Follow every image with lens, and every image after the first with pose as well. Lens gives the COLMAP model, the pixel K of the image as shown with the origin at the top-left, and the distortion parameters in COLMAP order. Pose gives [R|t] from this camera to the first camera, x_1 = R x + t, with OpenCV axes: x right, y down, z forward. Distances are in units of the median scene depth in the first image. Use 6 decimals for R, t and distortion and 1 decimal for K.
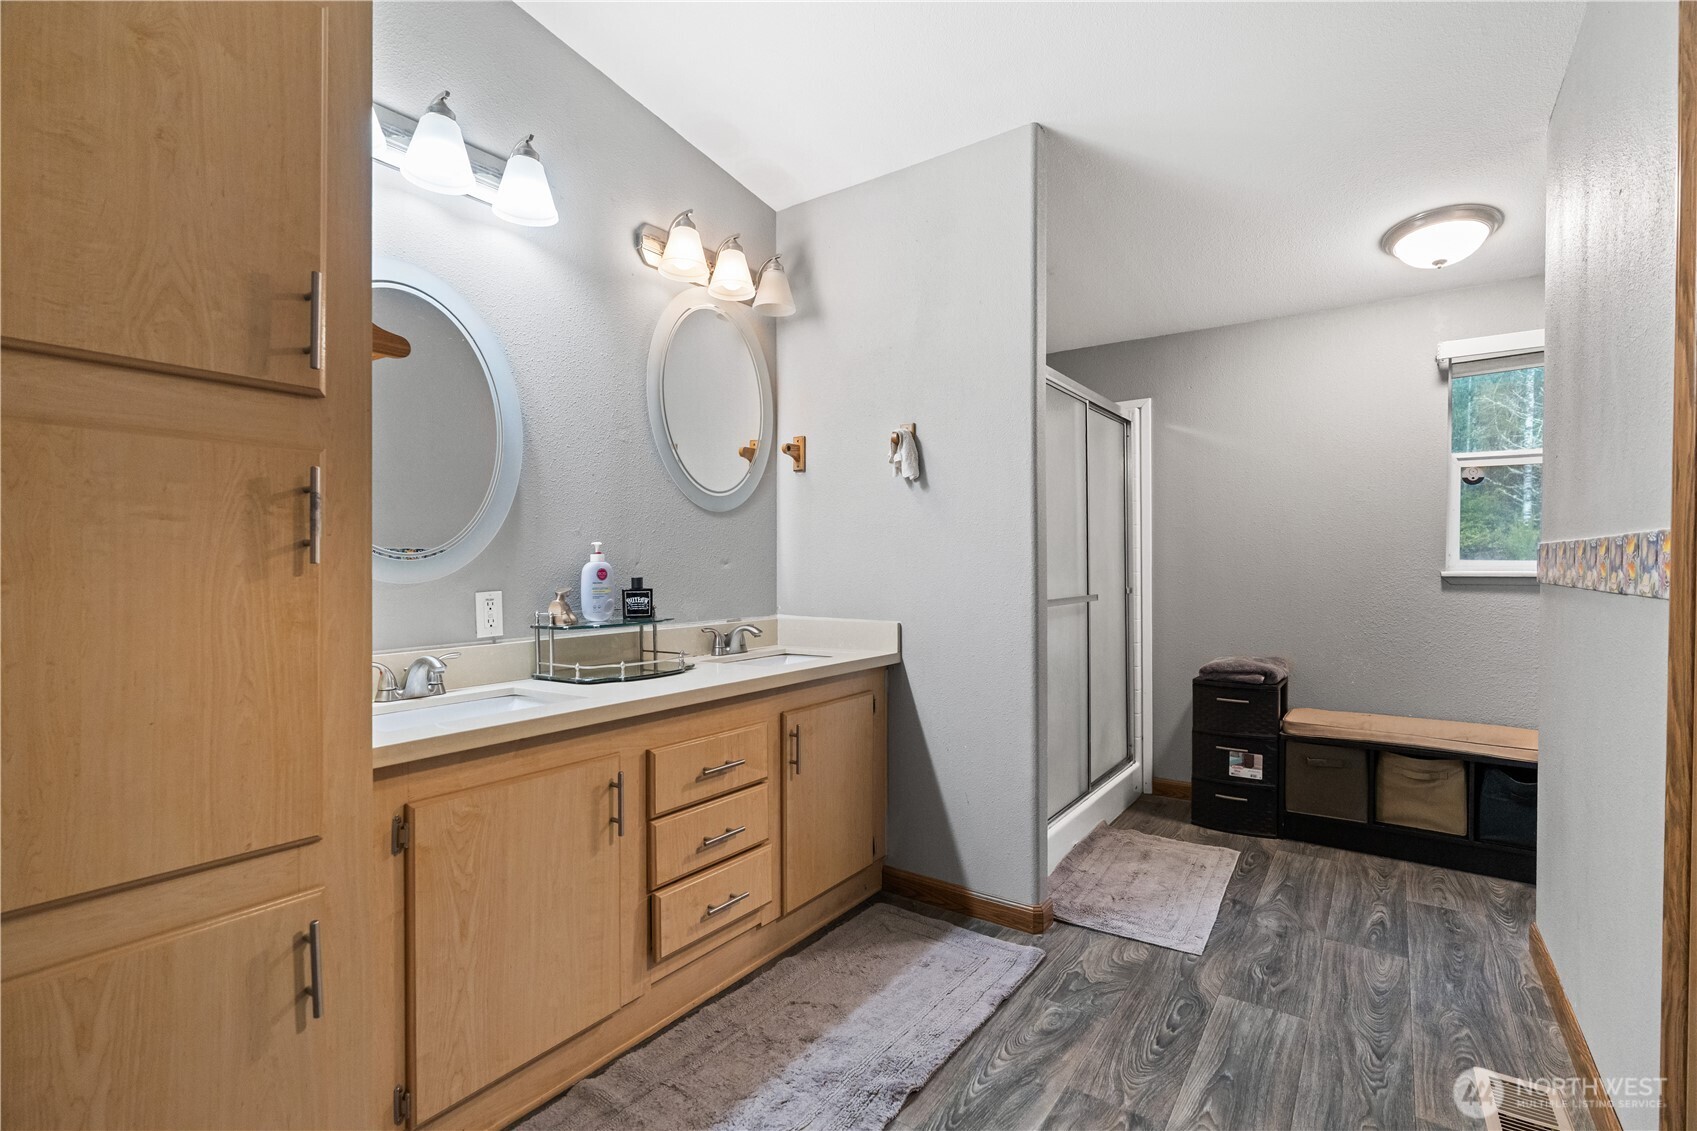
lens RADIAL K [[773.4, 0, 844.4], [0, 773.4, 558.7], [0, 0, 1]] dist [-0.004934, -0.000032]
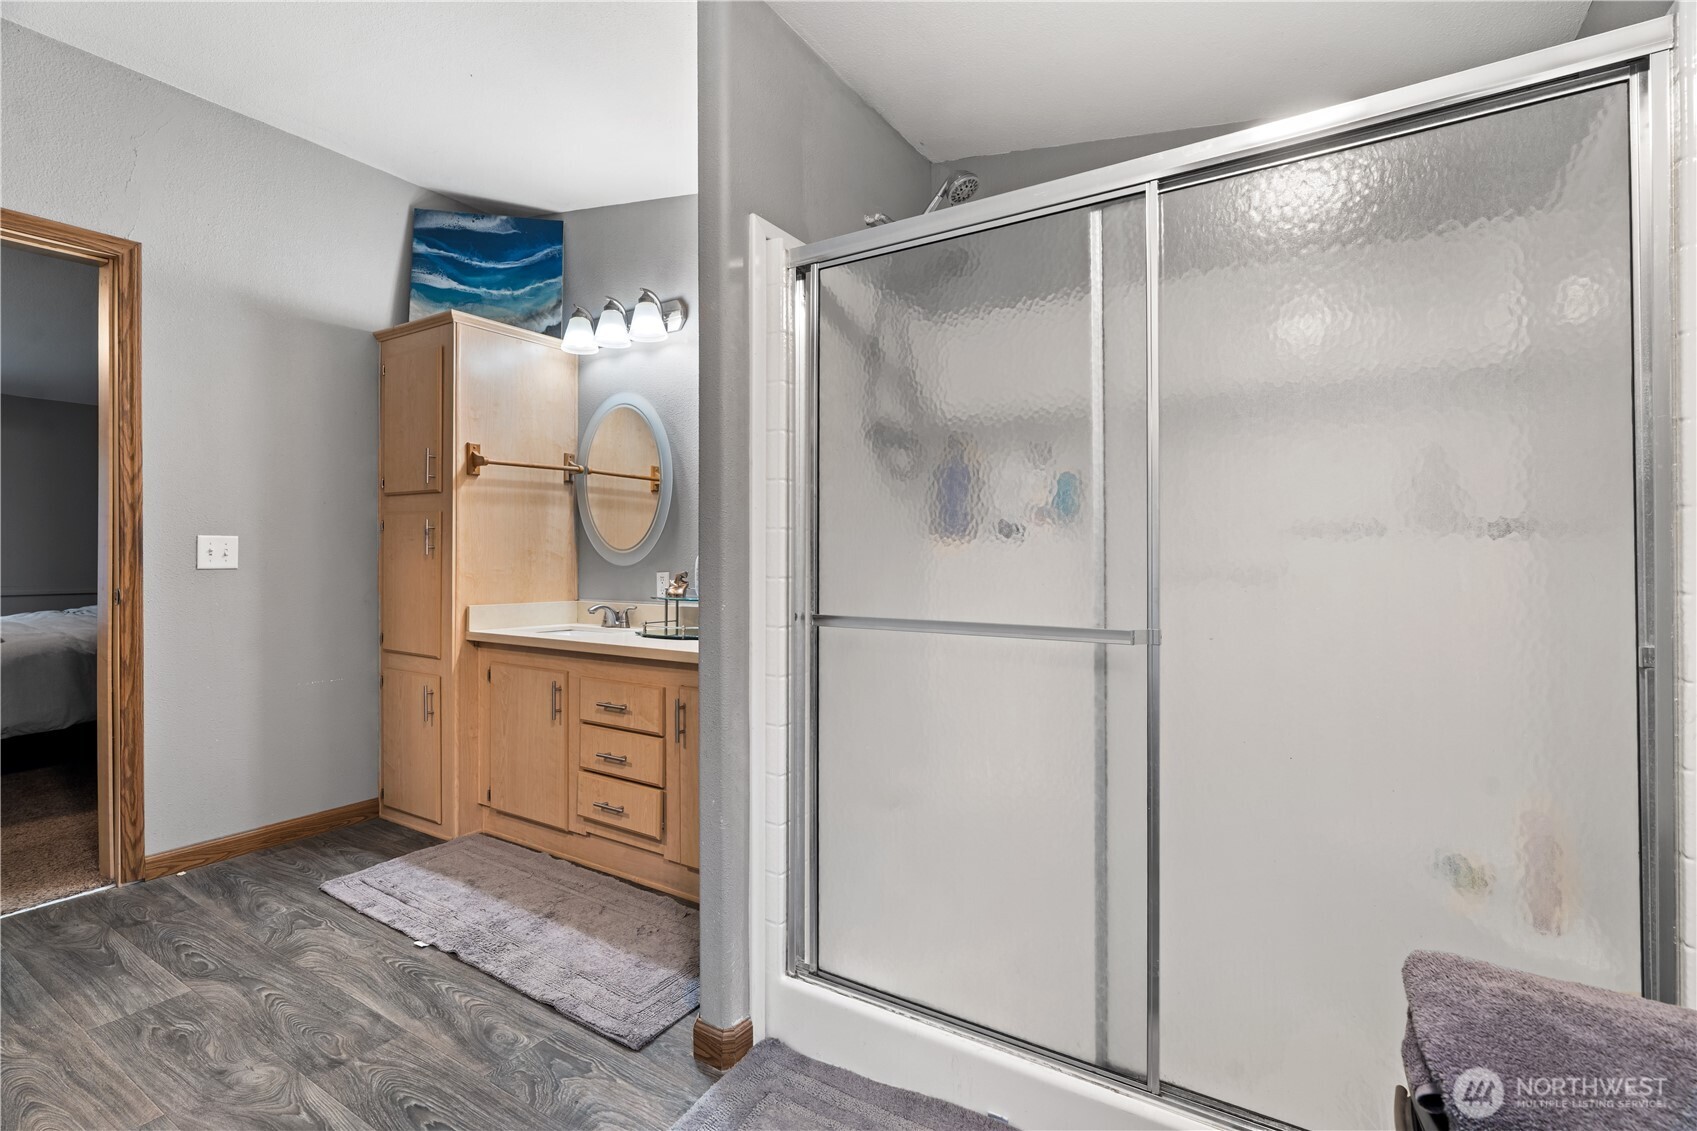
lens RADIAL K [[773.4, 0, 844.4], [0, 773.4, 558.7], [0, 0, 1]] dist [-0.004934, -0.000032]
pose [[0.051897, 0.004214, -0.998644, 1.025427], [0.001662, 0.999989, 0.004306, 0.007961], [0.998651, -0.001883, 0.051889, 1.138490]]
